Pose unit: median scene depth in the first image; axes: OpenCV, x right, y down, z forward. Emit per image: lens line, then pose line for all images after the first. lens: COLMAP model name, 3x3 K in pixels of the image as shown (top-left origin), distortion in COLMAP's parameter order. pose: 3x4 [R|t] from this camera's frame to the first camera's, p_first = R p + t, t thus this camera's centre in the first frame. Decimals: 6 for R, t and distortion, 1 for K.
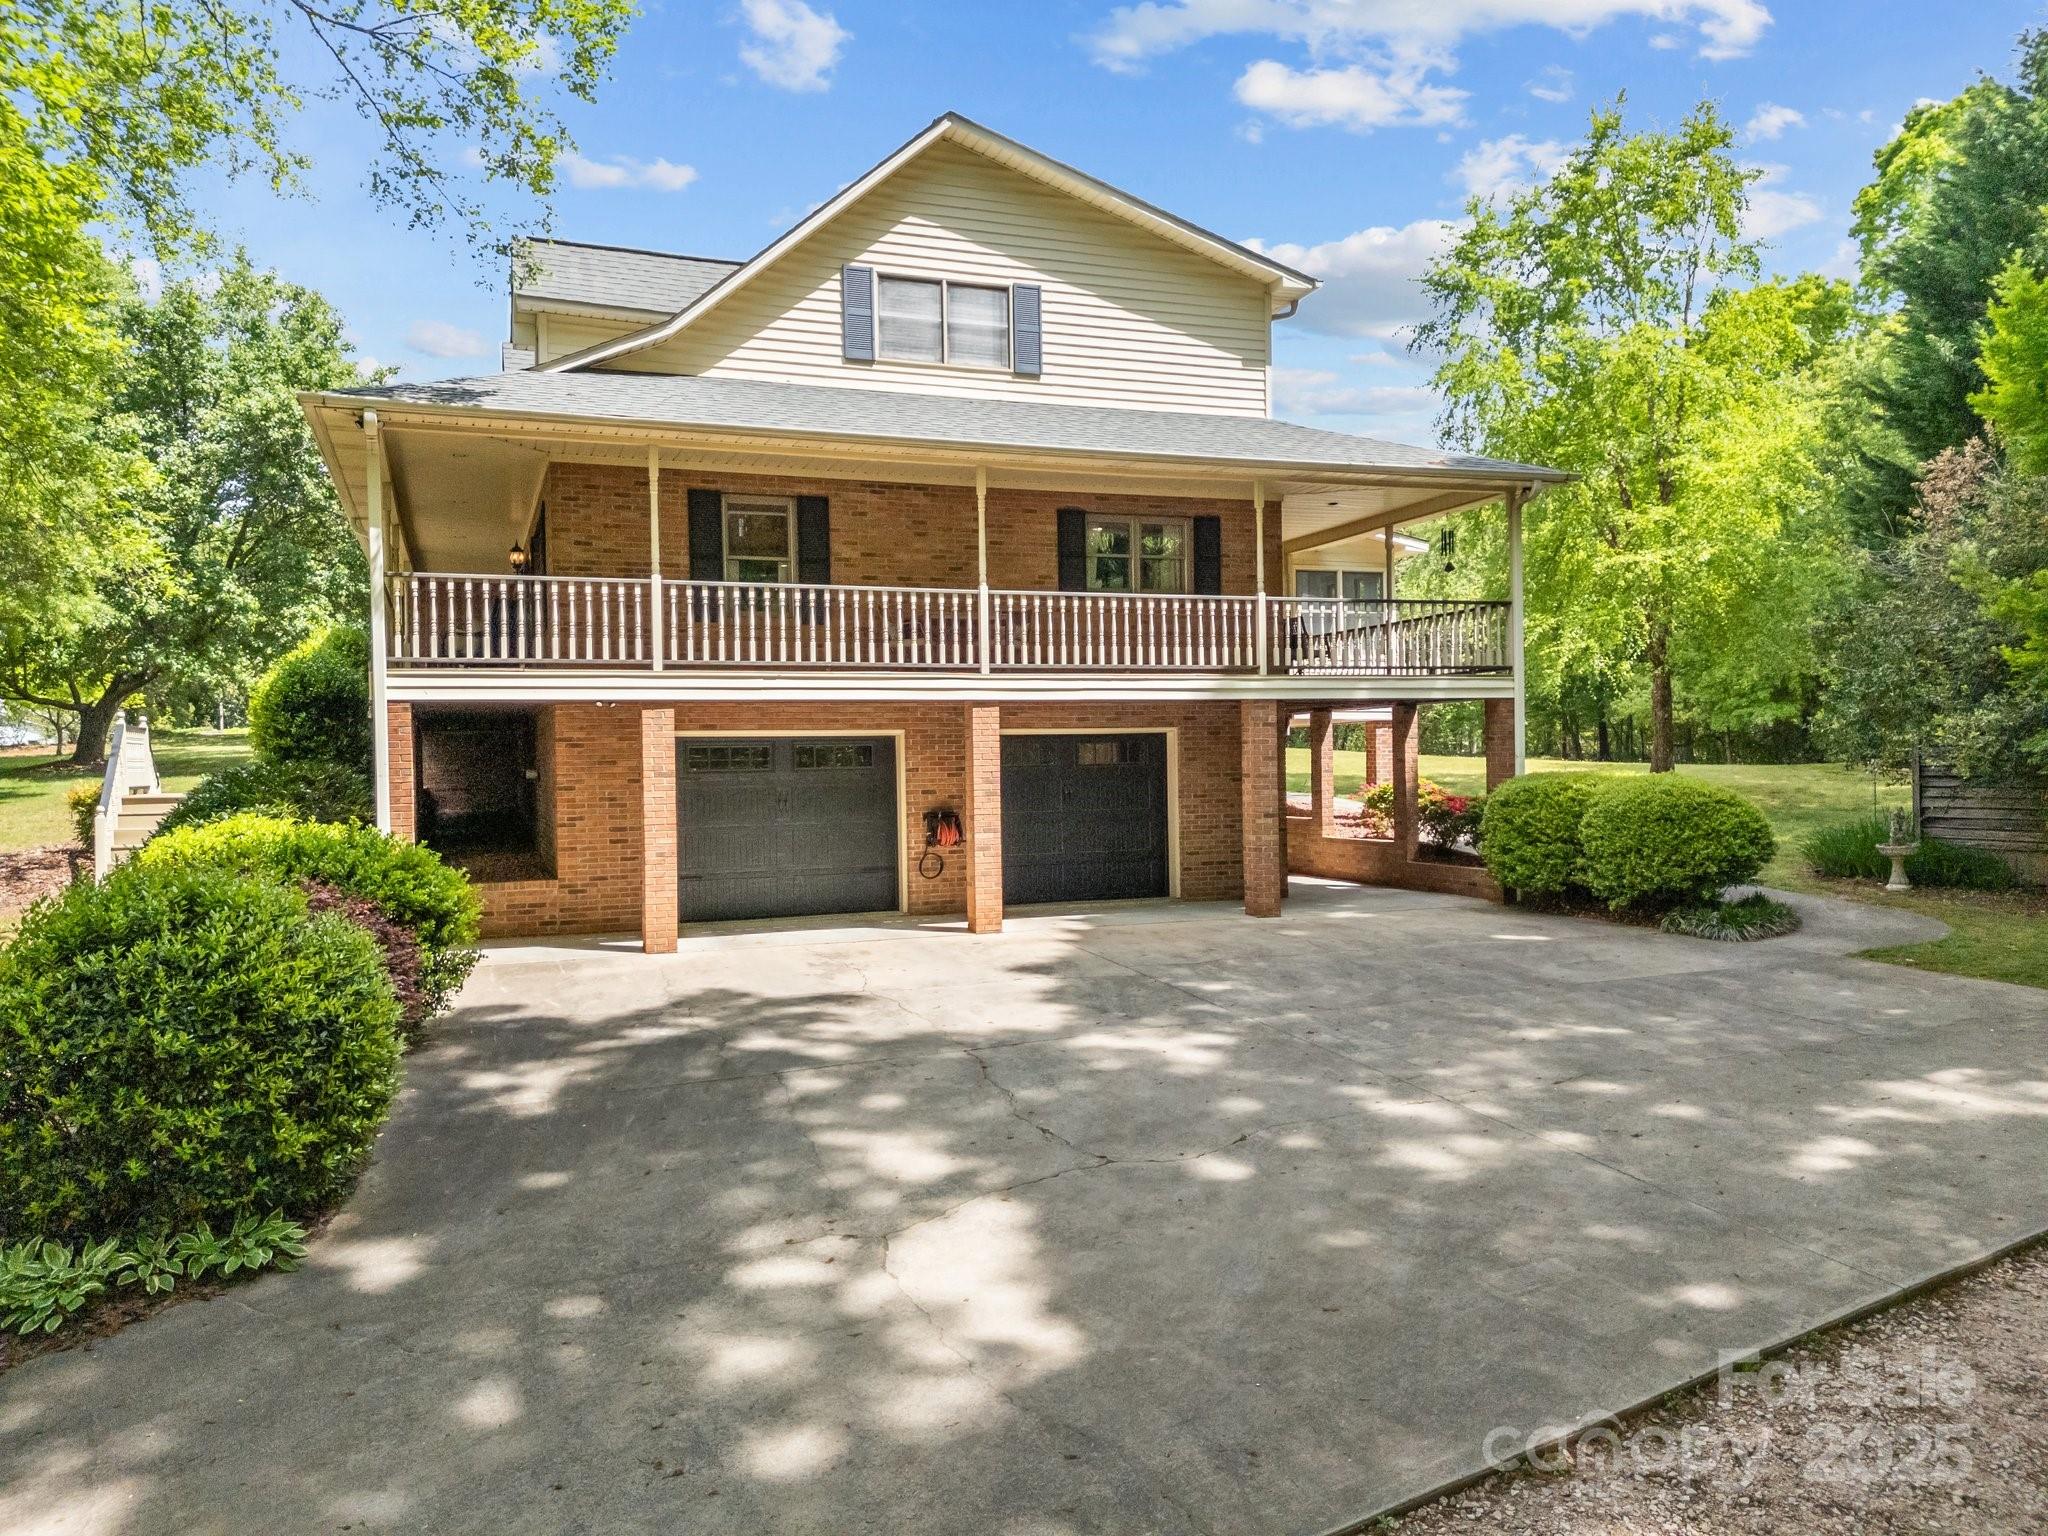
lens RADIAL K [[1471.2, 0, 1024.0], [0, 1471.2, 768.0], [0, 0, 1]] dist [0.072641, -0.127899]
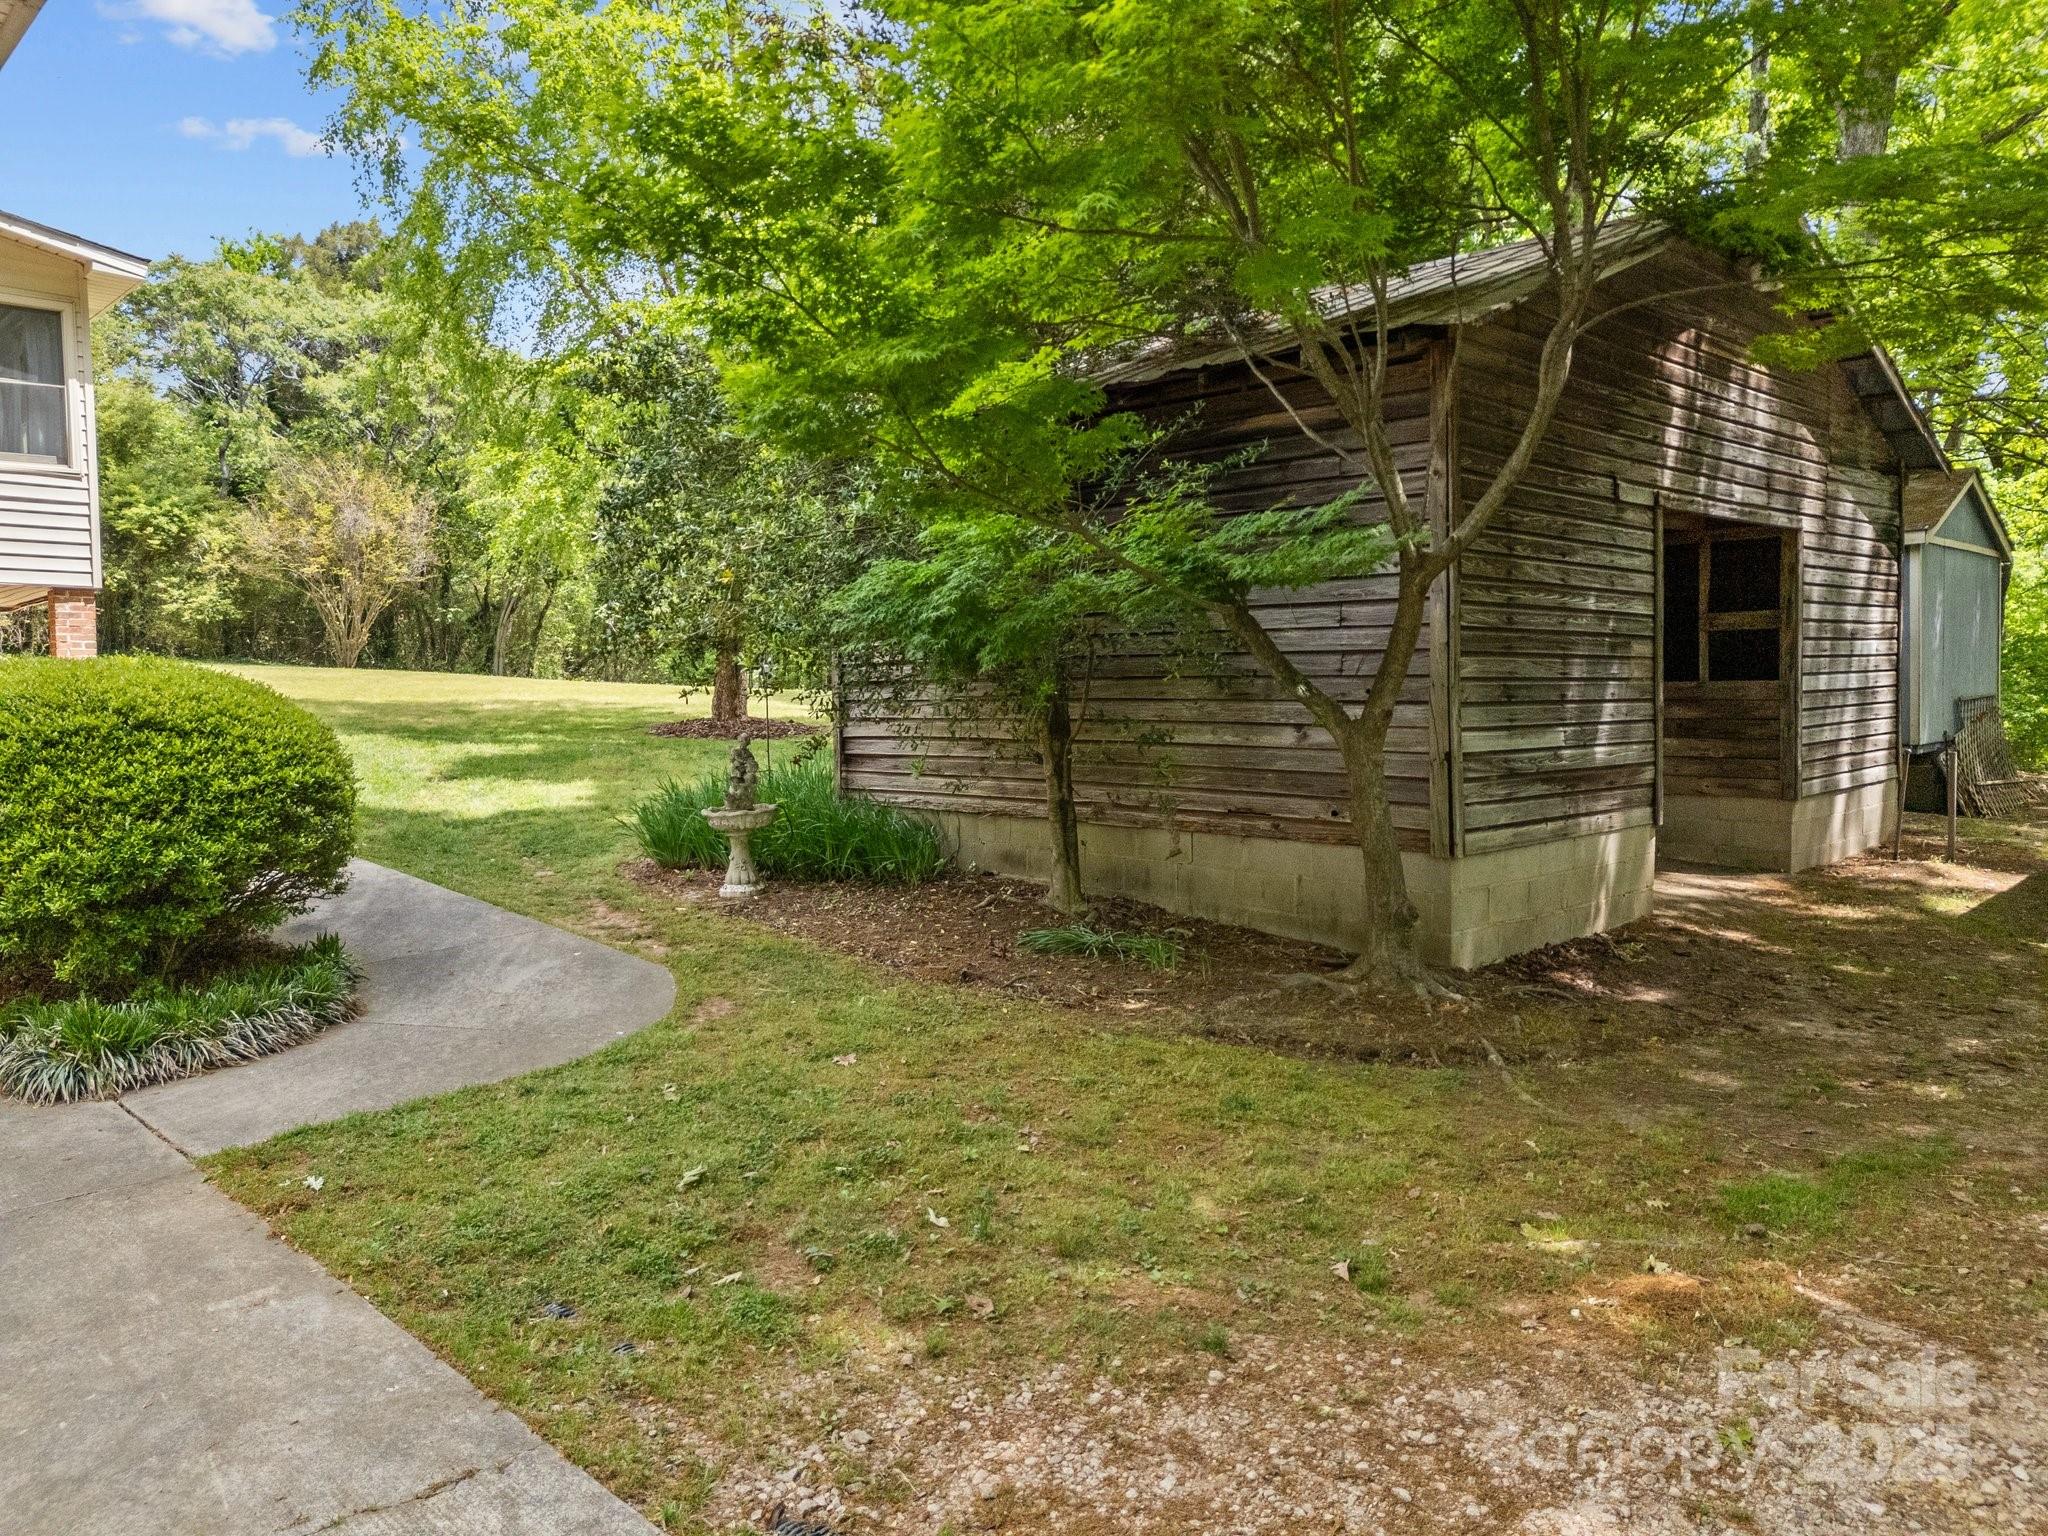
lens RADIAL K [[1471.2, 0, 1024.0], [0, 1471.2, 768.0], [0, 0, 1]] dist [0.072641, -0.127899]
pose [[0.910658, -0.016559, 0.412828, 0.465044], [-0.000853, 0.999119, 0.041959, 0.015502], [-0.413159, -0.038563, 0.909842, 0.483096]]
